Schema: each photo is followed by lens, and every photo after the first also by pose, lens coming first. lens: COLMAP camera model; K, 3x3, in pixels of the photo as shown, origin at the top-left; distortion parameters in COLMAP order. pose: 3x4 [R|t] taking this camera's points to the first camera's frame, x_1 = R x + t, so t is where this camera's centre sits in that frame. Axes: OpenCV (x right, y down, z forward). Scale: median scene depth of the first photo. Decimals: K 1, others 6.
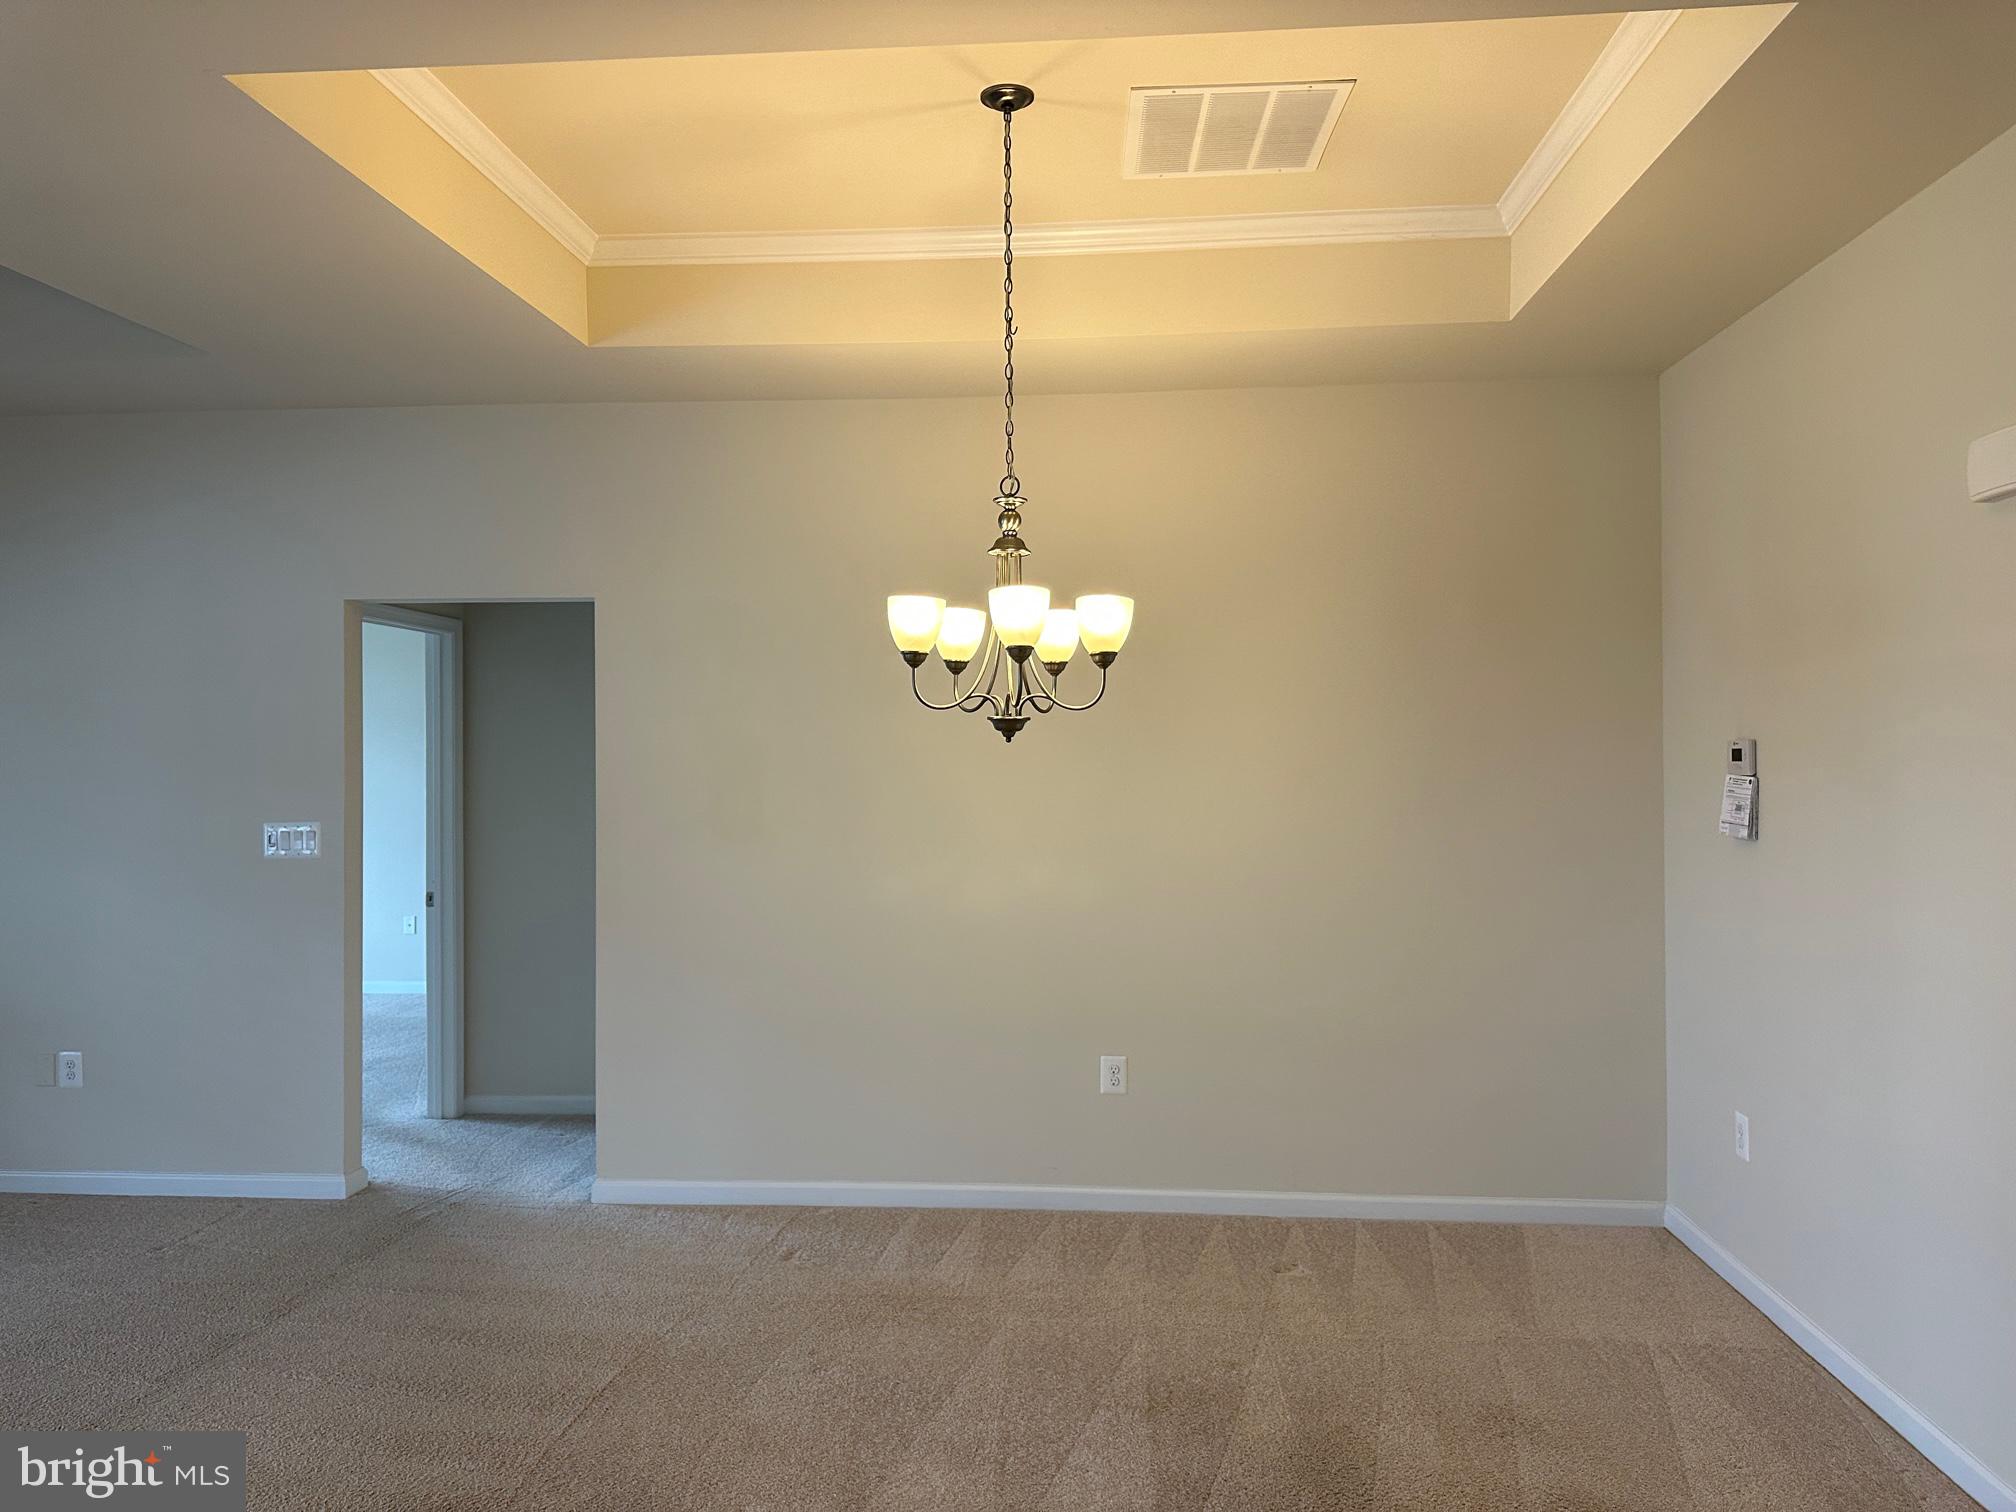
lens RADIAL K [[1410.7, 0, 1004.3], [0, 1410.7, 723.2], [0, 0, 1]] dist [-0.003707, 0.000715]
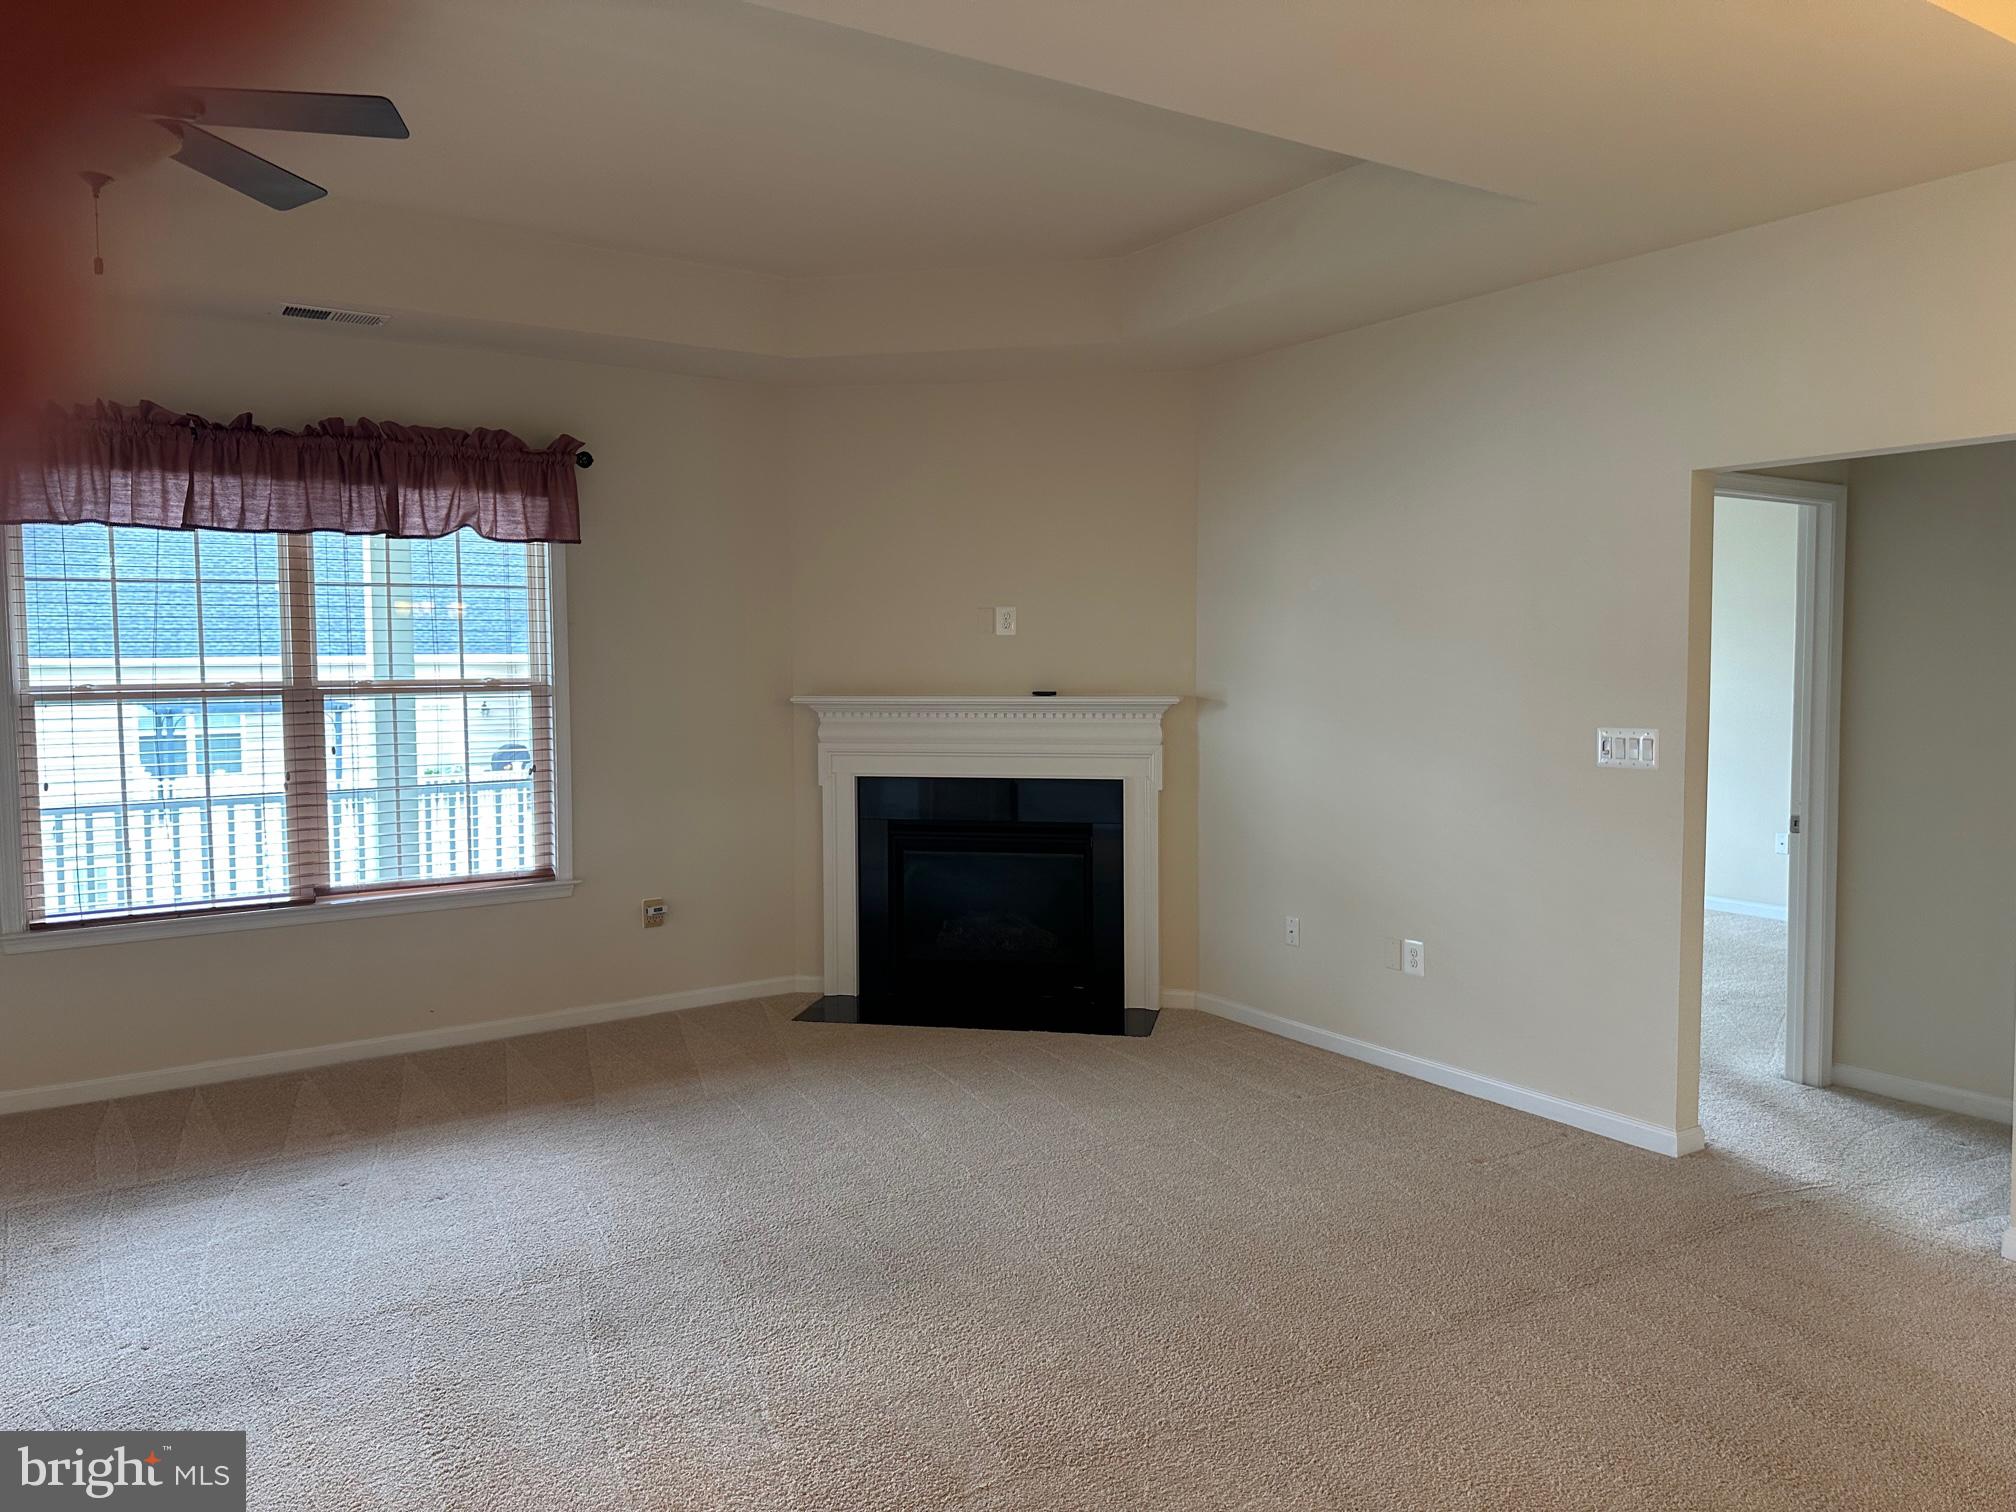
lens RADIAL K [[1405.6, 0, 1015.8], [0, 1405.6, 724.7], [0, 0, 1]] dist [0.009840, -0.016914]
pose [[0.611768, 0.048553, -0.789546, -0.038651], [0.012525, 0.997395, 0.071039, 0.000450], [0.790938, -0.053349, 0.609566, 0.149160]]
